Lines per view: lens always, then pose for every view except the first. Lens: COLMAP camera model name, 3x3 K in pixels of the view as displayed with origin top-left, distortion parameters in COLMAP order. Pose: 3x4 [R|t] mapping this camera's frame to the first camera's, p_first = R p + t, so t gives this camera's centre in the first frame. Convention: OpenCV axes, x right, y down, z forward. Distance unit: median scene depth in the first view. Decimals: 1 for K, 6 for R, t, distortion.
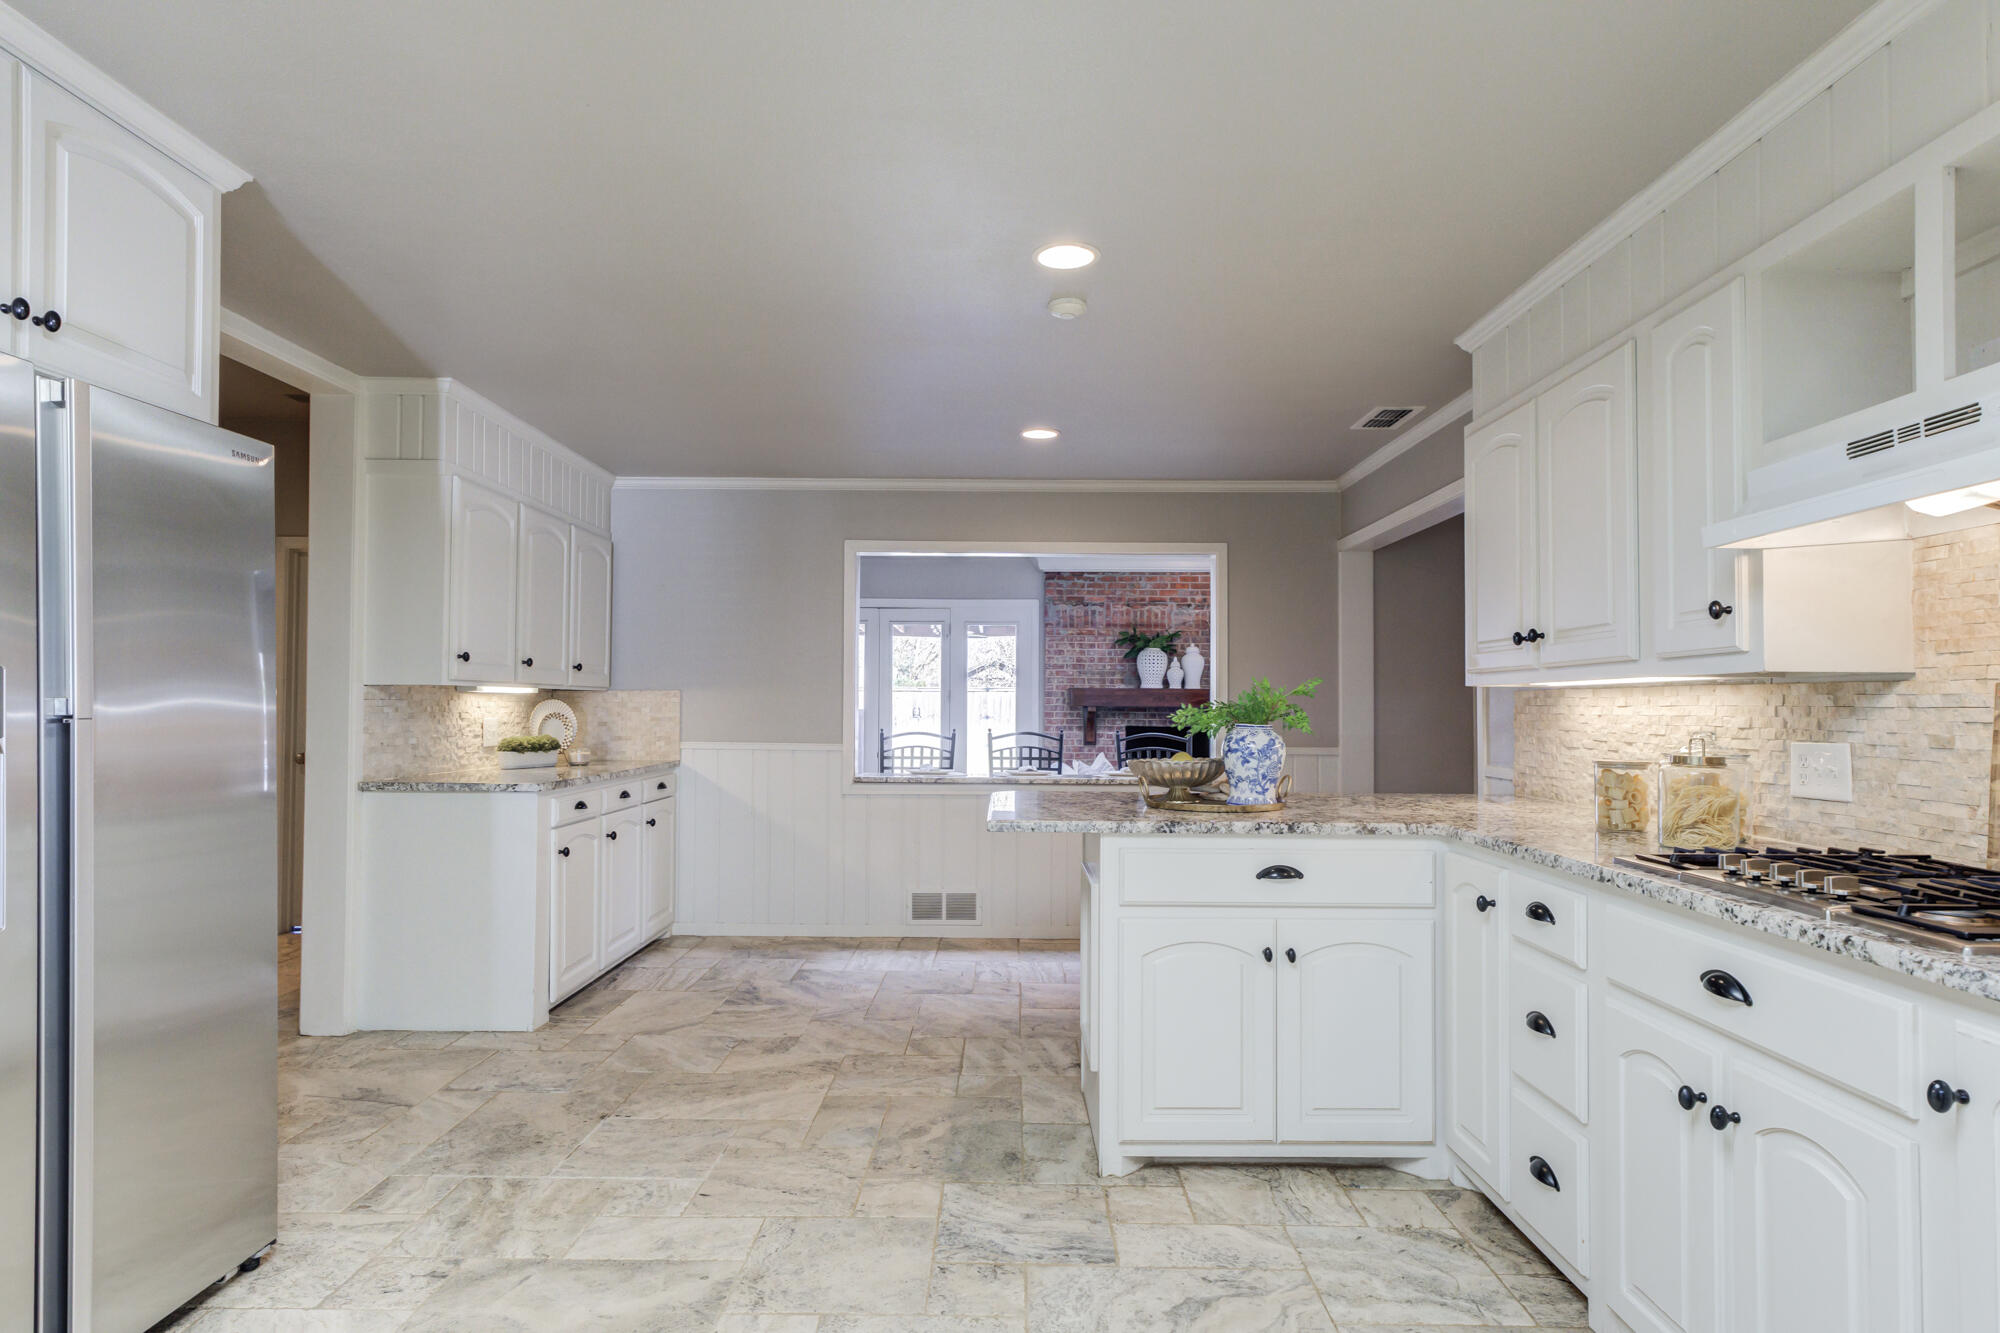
lens RADIAL K [[1109.4, 0, 1000.5], [0, 1109.4, 680.2], [0, 0, 1]] dist [-0.000561, 0.001309]
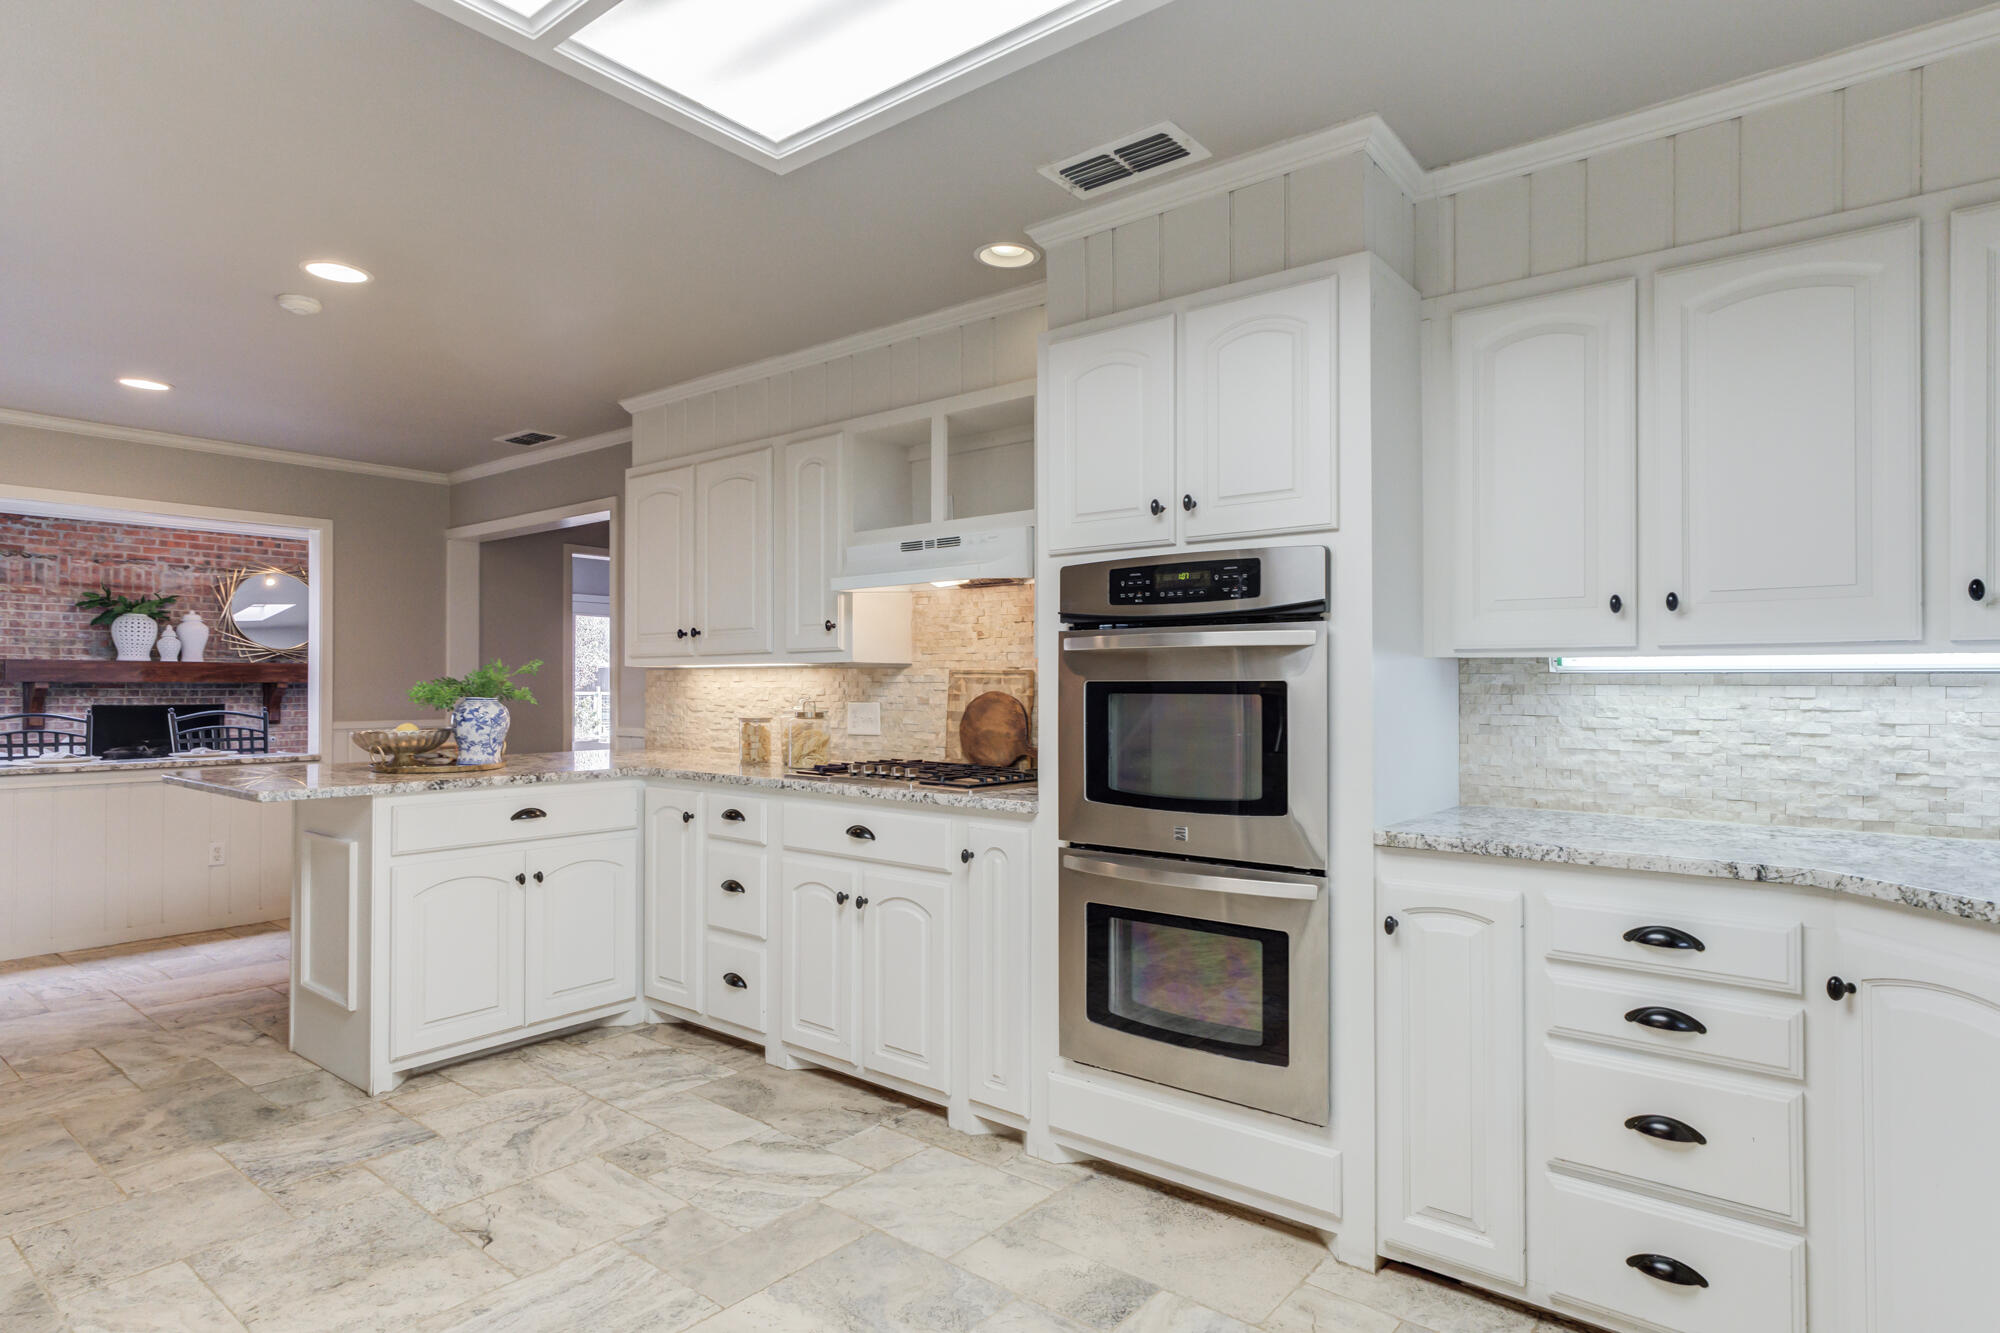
lens RADIAL K [[1082.0, 0, 1001.0], [0, 1082.0, 662.0], [0, 0, 1]] dist [0.001614, 0.002823]
pose [[0.628026, 0.010862, 0.778116, -0.373009], [-0.016432, 0.999865, -0.000695, -0.008186], [-0.778018, -0.012349, 0.628120, -0.194696]]
